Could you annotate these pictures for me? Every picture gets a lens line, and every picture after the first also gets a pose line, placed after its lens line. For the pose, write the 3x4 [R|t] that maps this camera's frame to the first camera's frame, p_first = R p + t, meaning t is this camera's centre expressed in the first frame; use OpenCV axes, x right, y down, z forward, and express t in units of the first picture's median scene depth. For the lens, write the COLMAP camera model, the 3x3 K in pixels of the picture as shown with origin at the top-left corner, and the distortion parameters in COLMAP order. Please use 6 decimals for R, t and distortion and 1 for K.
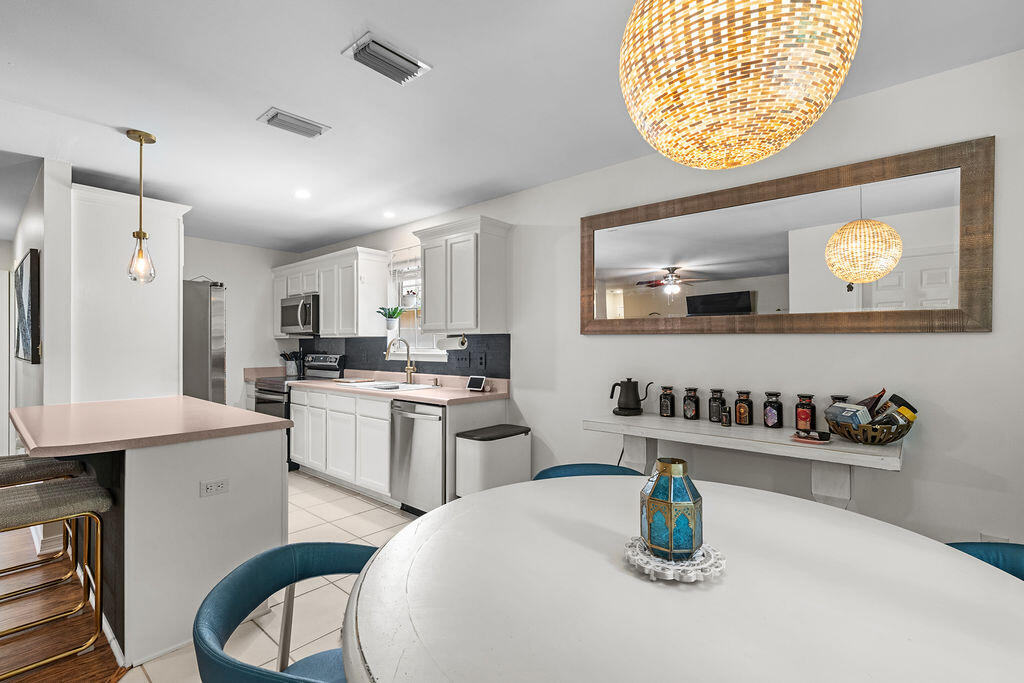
lens RADIAL K [[476.0, 0, 512.0], [0, 476.0, 341.5], [0, 0, 1]] dist [0.001196, 0.000069]
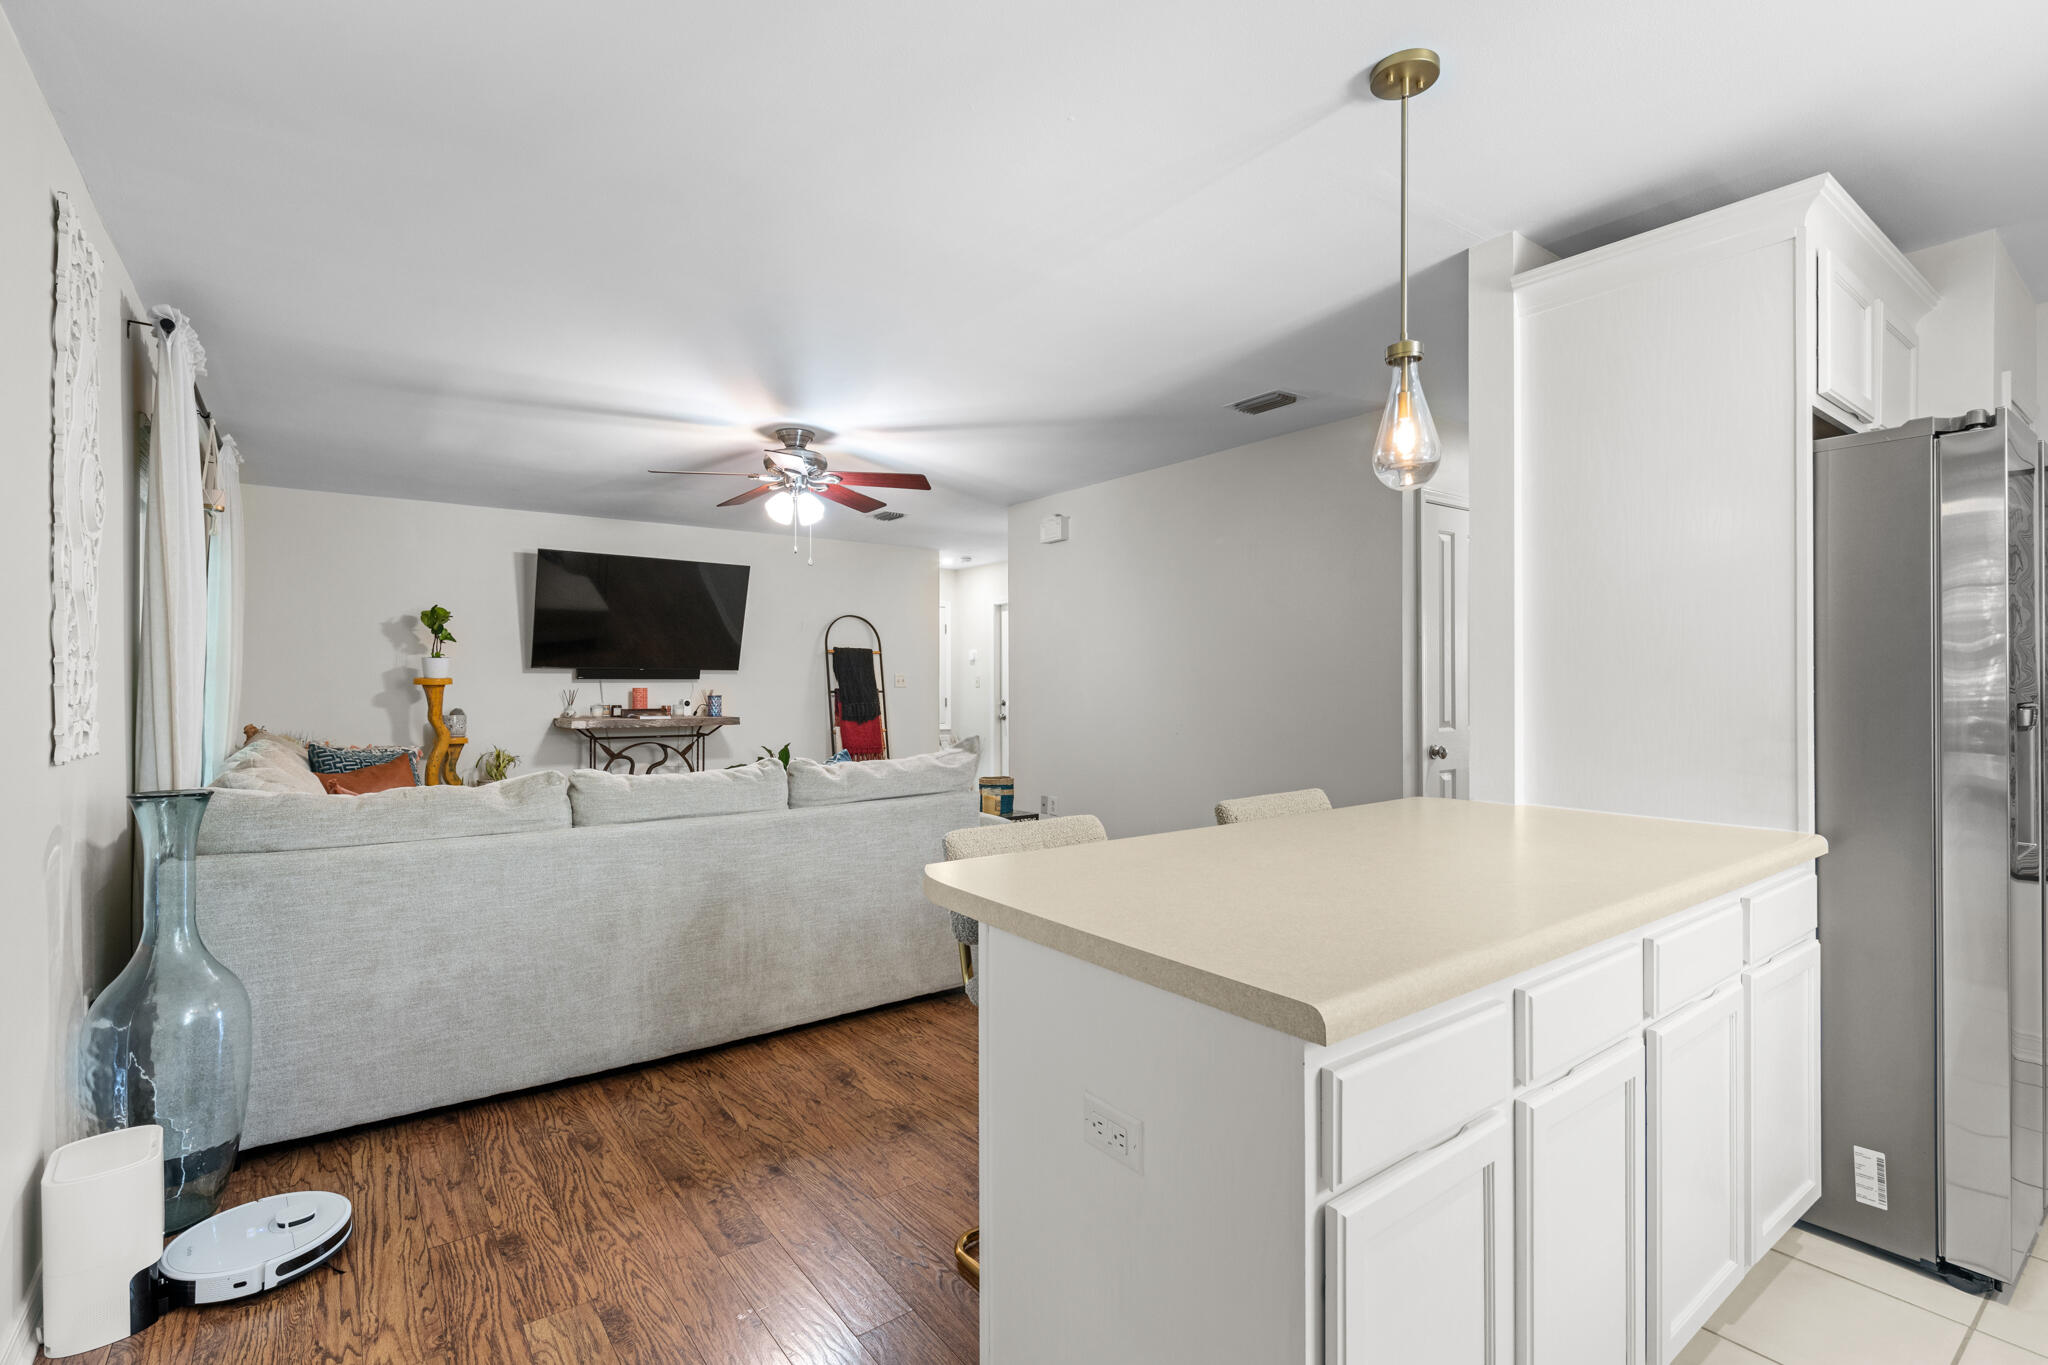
lens RADIAL K [[943.6, 0, 1027.2], [0, 943.6, 679.9], [0, 0, 1]] dist [-0.001034, -0.000341]
pose [[-0.206532, 0.001180, -0.978439, -0.019421], [0.011047, 0.999938, -0.001126, 0.010388], [0.978377, -0.011041, -0.206532, 0.485112]]
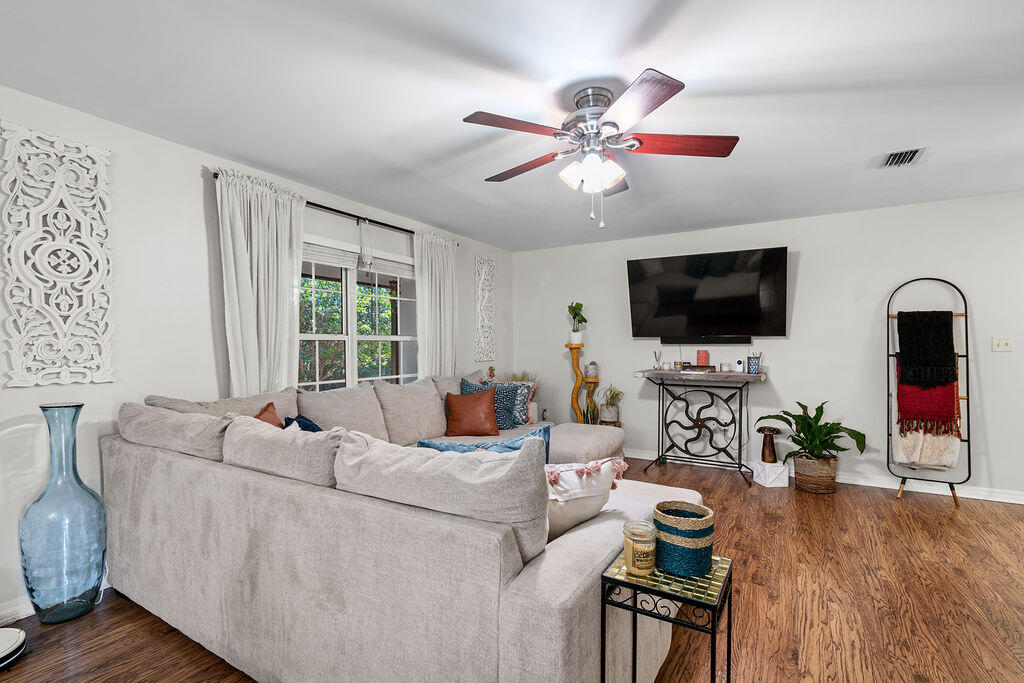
lens RADIAL K [[472.3, 0, 514.3], [0, 472.3, 360.2], [0, 0, 1]] dist [0.001589, 0.000345]
pose [[-0.983259, 0.011273, -0.181862, -0.744848], [0.007051, 0.999691, 0.023847, 0.008735], [0.182075, 0.022165, -0.983035, 0.518464]]
